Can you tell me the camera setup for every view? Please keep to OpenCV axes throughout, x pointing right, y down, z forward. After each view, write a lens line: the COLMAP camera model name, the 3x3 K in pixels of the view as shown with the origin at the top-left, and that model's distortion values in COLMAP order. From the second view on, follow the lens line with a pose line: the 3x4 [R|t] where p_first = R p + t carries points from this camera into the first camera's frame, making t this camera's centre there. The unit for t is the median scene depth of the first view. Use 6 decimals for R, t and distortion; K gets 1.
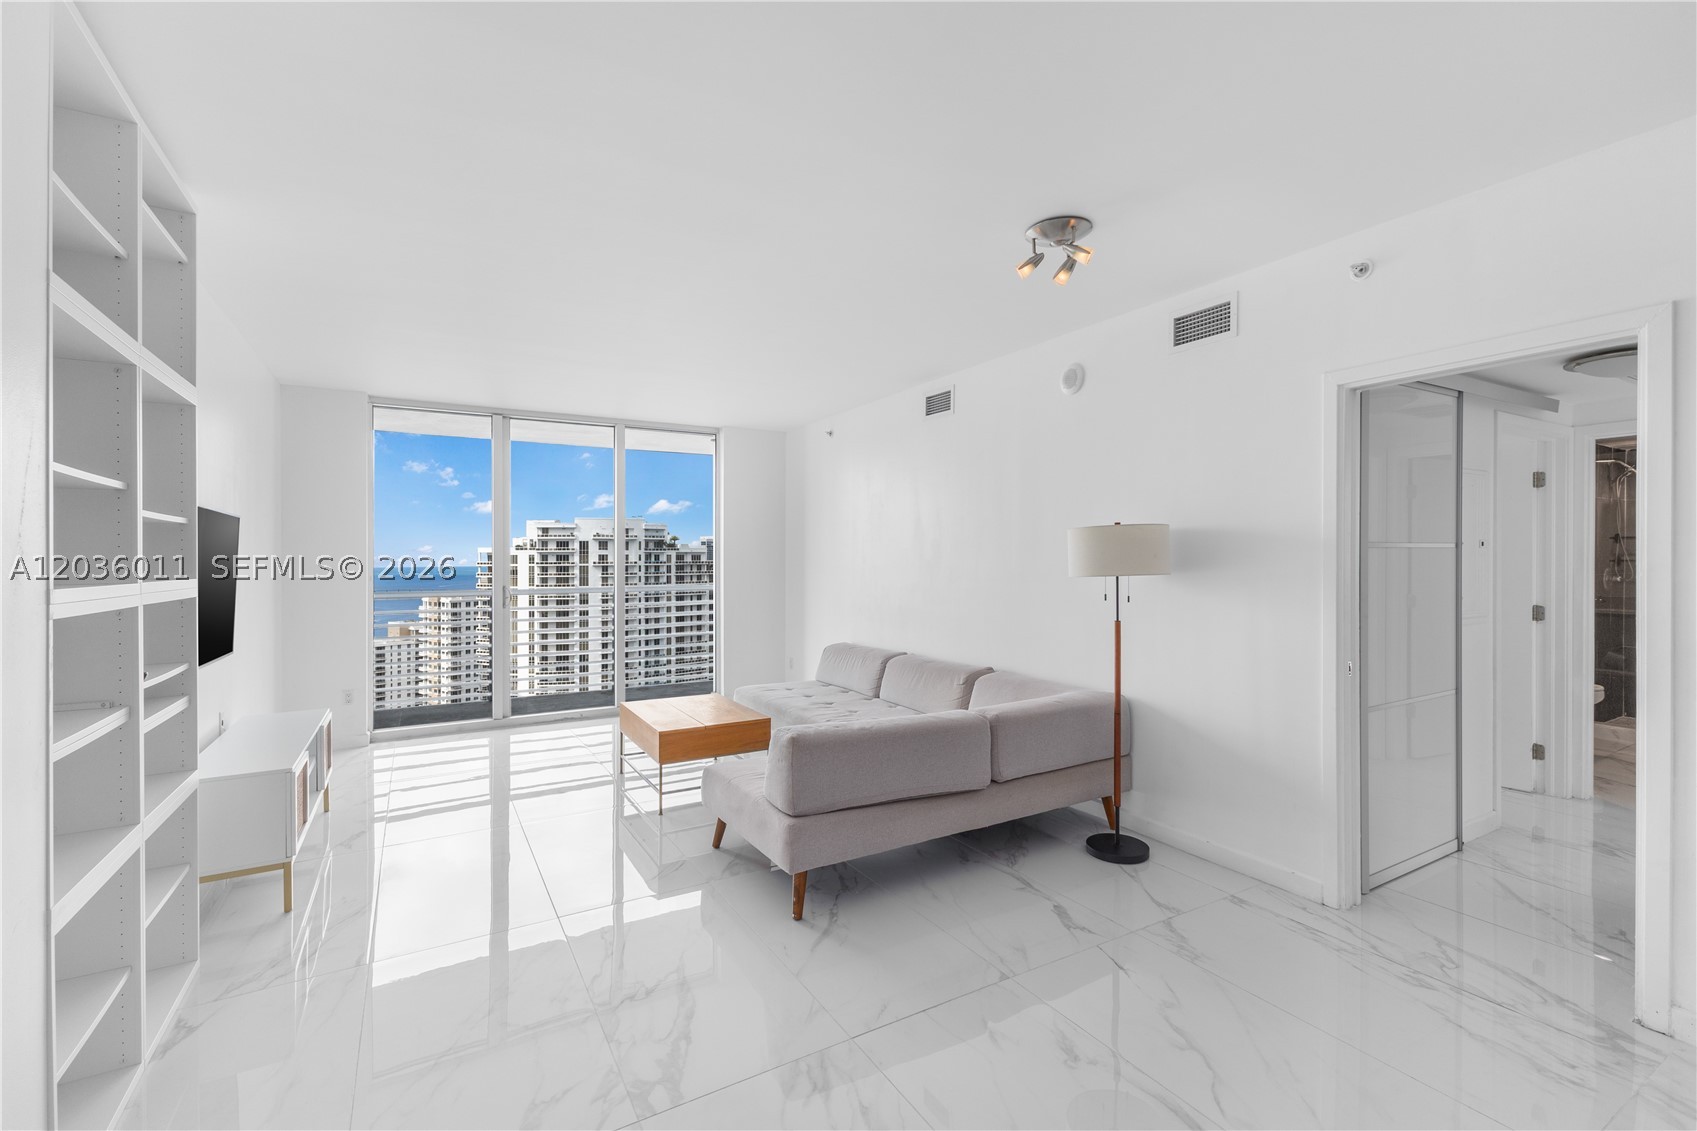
lens RADIAL K [[725.2, 0, 857.7], [0, 725.2, 557.7], [0, 0, 1]] dist [0.003926, 0.000151]
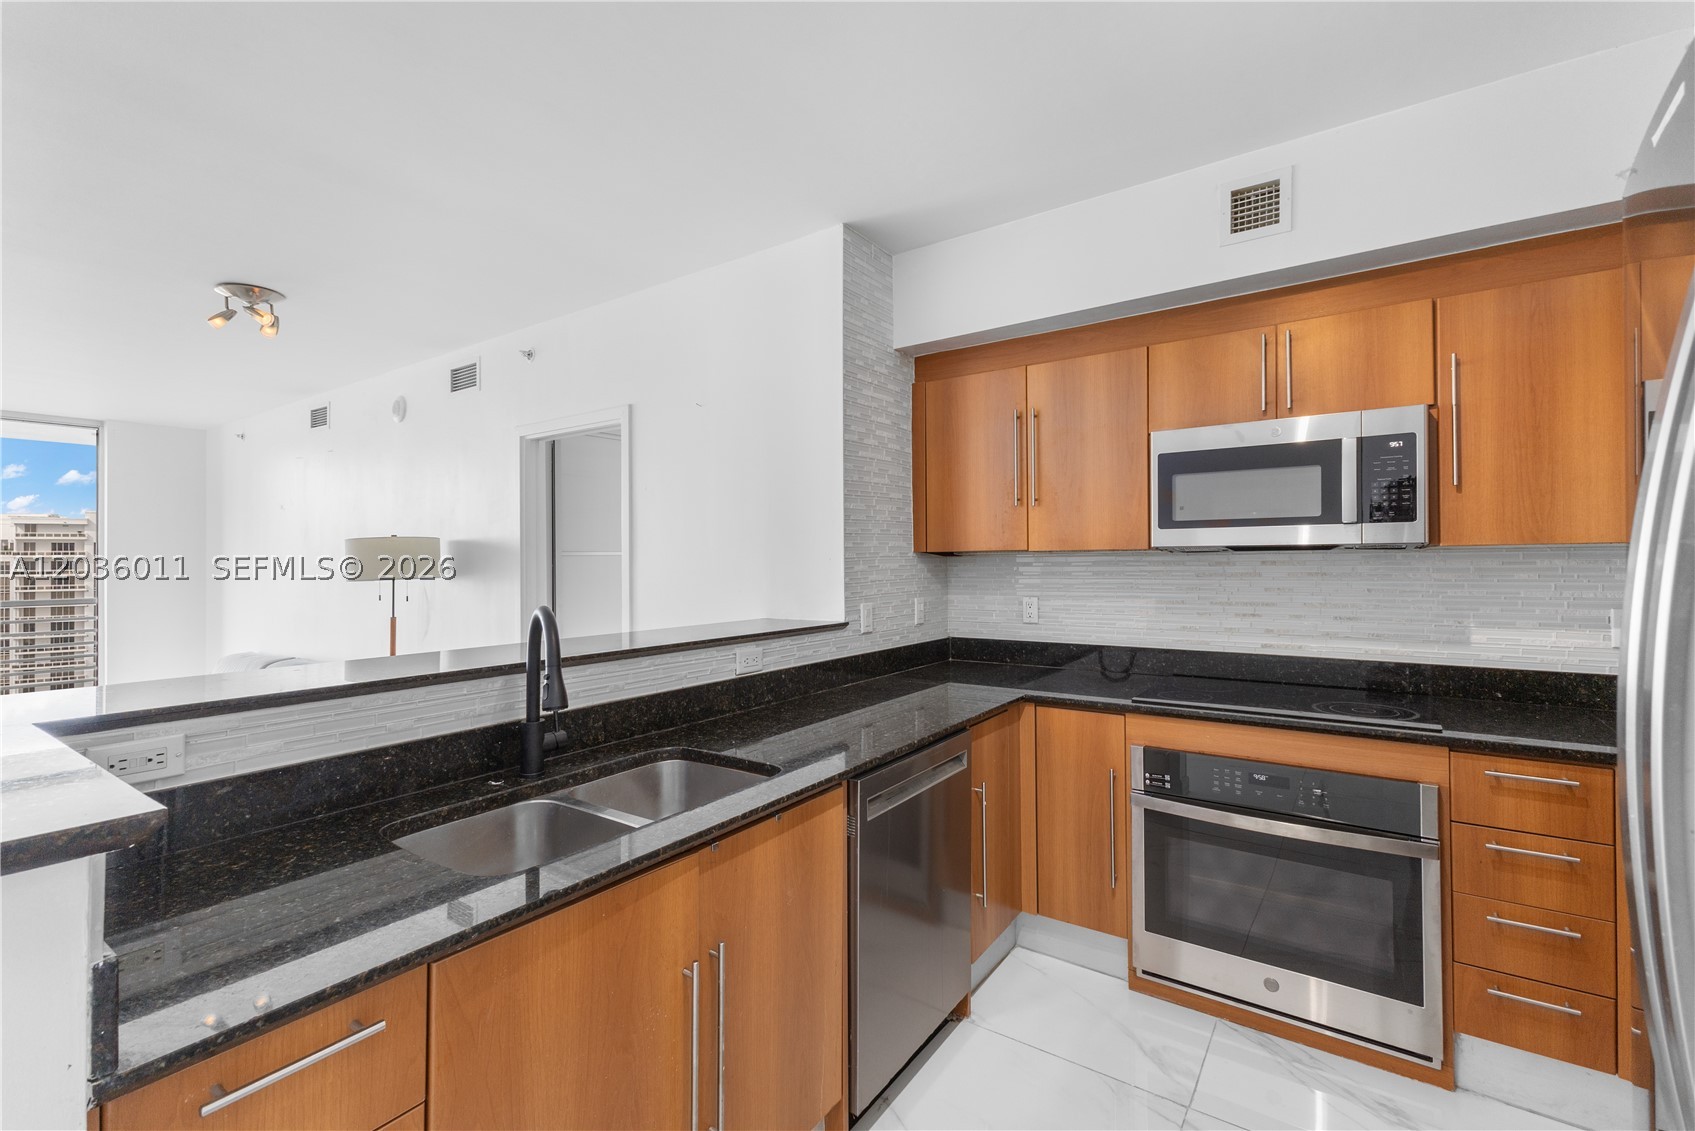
lens RADIAL K [[732.2, 0, 859.0], [0, 732.2, 558.1], [0, 0, 1]] dist [0.006589, 0.000257]
pose [[0.910033, -0.006618, 0.414482, 0.279389], [0.008063, 0.999966, -0.001736, -0.001377], [-0.414457, 0.004922, 0.910056, -0.211128]]
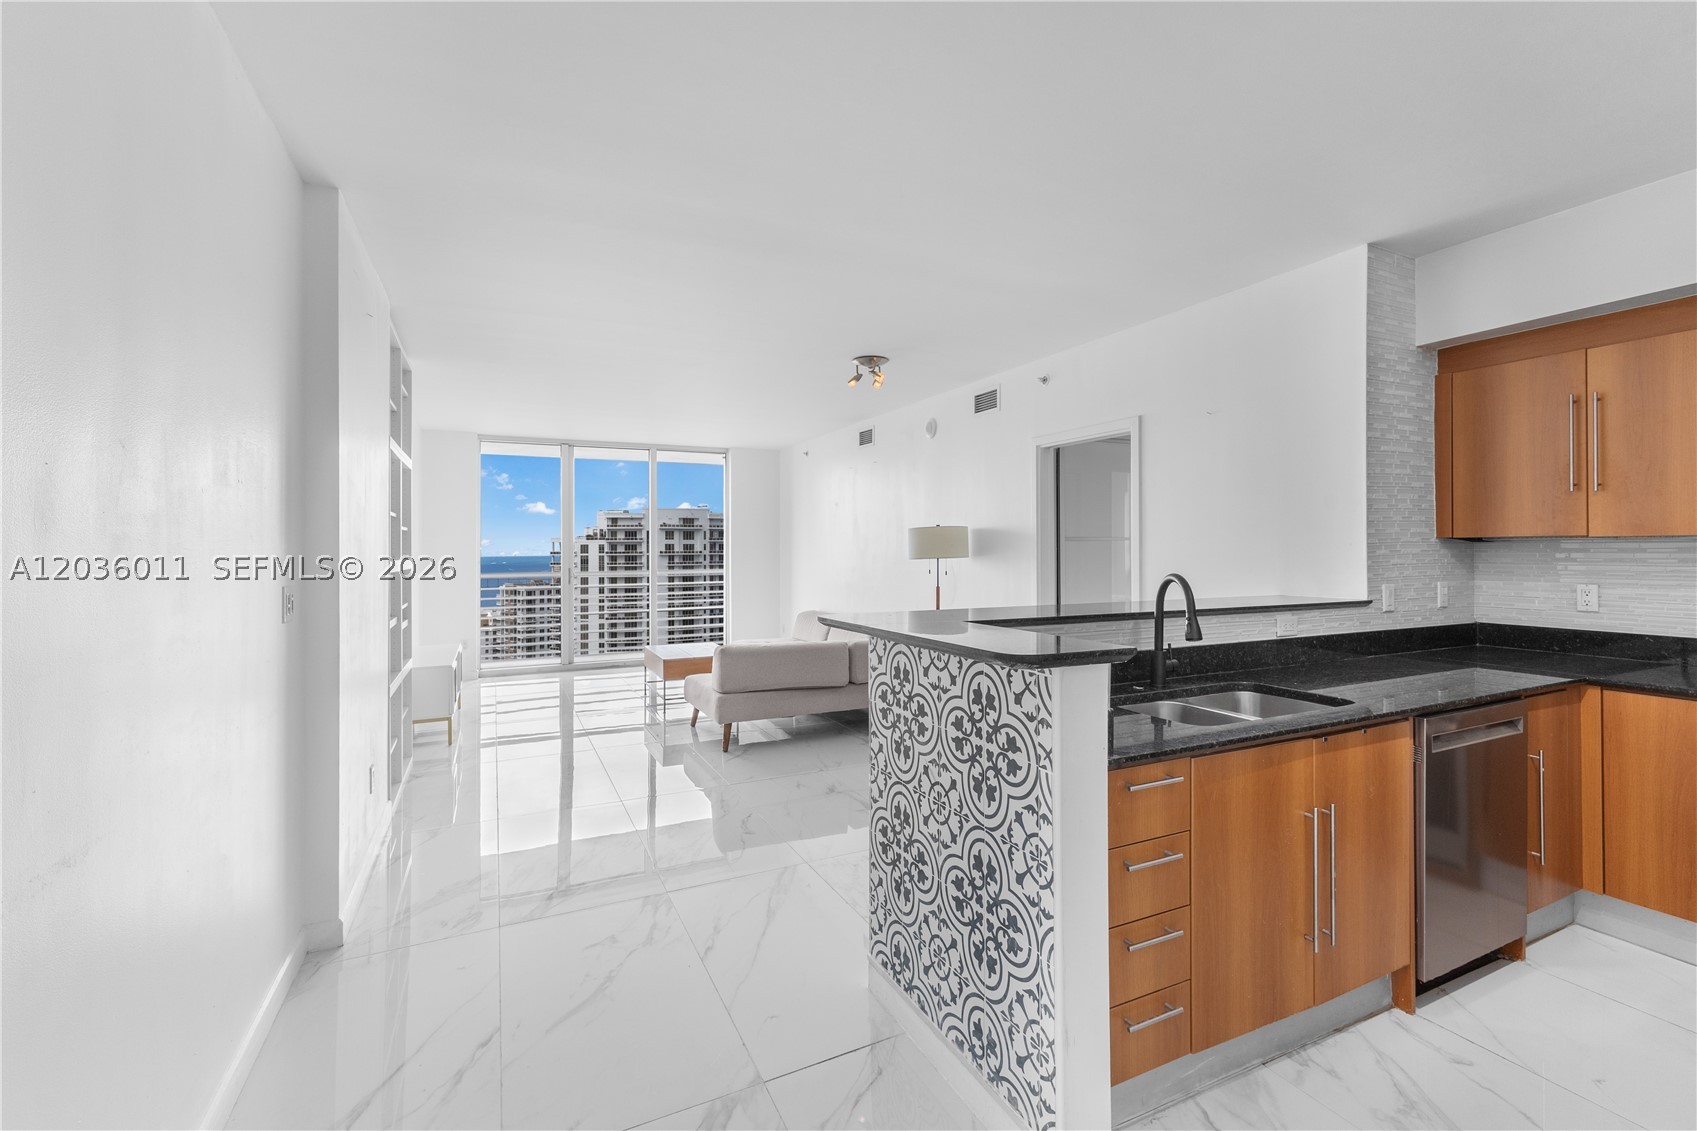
lens RADIAL K [[743.4, 0, 867.8], [0, 743.4, 543.7], [0, 0, 1]] dist [0.003054, 0.000143]
pose [[0.996847, -0.002259, -0.079317, 0.168571], [0.001933, 0.999989, -0.004184, -0.000515], [0.079325, 0.004018, 0.996841, -0.322549]]
